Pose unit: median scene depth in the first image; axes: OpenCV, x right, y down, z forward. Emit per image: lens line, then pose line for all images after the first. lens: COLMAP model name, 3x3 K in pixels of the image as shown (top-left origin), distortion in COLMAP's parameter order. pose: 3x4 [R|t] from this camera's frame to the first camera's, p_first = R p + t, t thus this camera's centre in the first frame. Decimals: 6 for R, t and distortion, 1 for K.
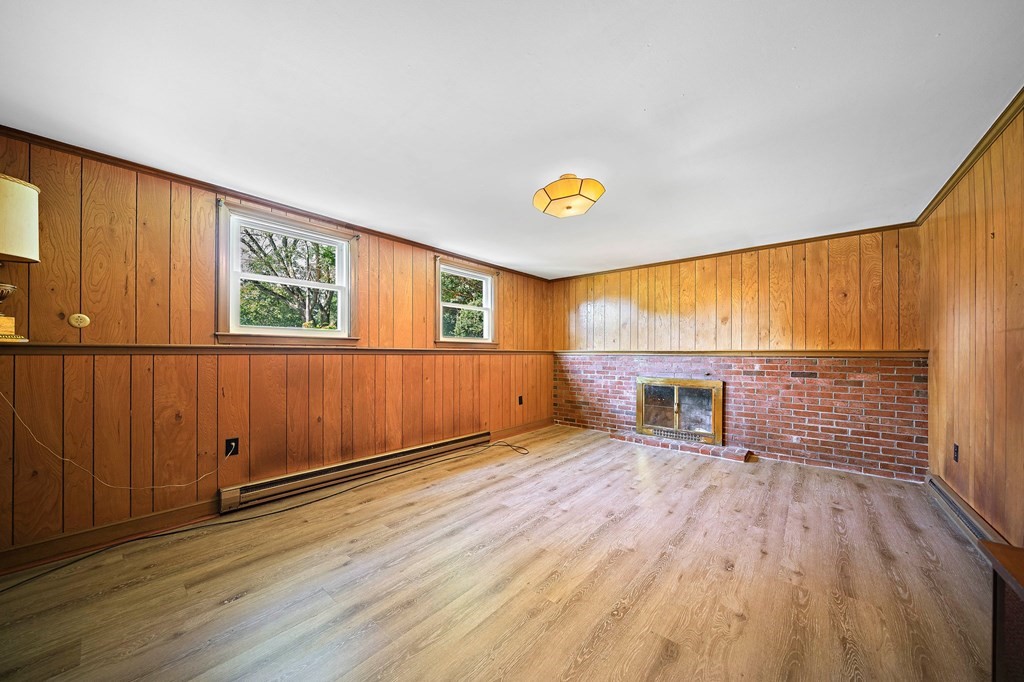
lens RADIAL K [[350.3, 0, 514.2], [0, 350.3, 351.4], [0, 0, 1]] dist [-0.007768, -0.000263]
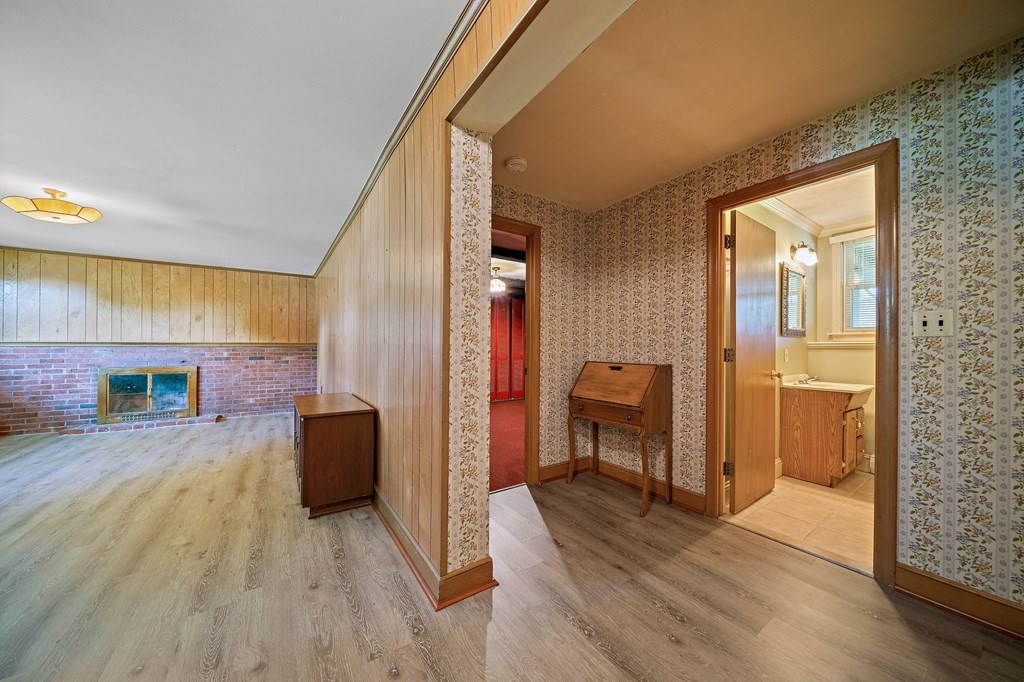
lens RADIAL K [[350.3, 0, 511.1], [0, 350.3, 345.6], [0, 0, 1]] dist [-0.007768, -0.000263]
pose [[0.268182, -0.001523, 0.963367, -0.374257], [-0.006266, 0.999975, 0.003325, -0.002239], [-0.963348, -0.006928, 0.268166, -0.523804]]
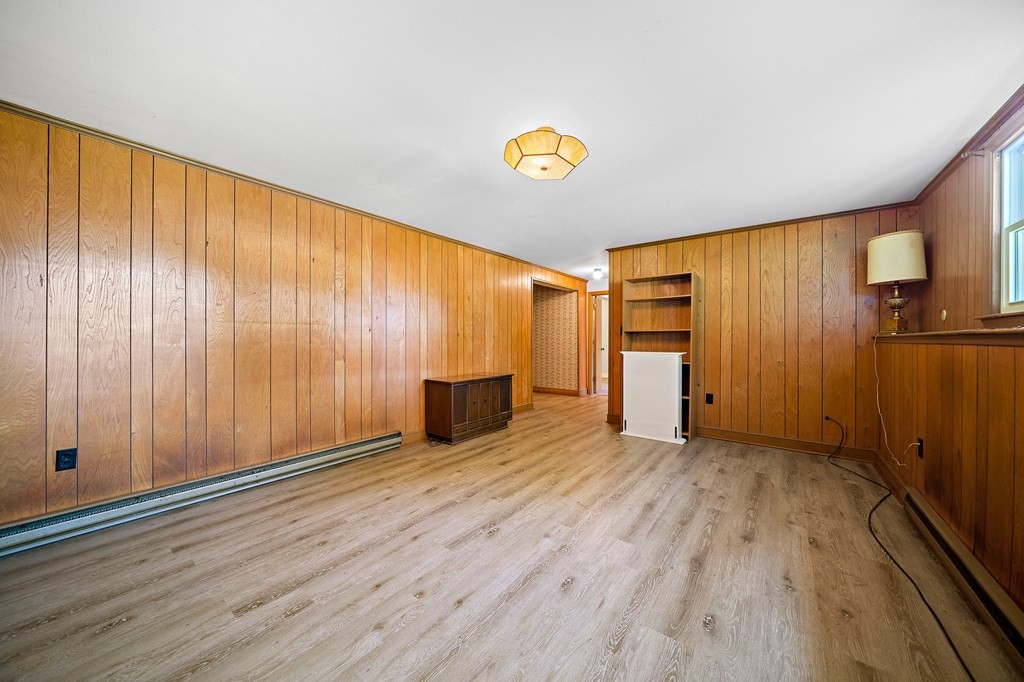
lens RADIAL K [[350.3, 0, 519.9], [0, 350.3, 340.6], [0, 0, 1]] dist [-0.007768, -0.000263]
pose [[-0.997843, -0.006256, -0.065352, 0.186757], [-0.006137, 0.999979, -0.002024, 0.007411], [0.065363, -0.001619, -0.997860, 1.283770]]
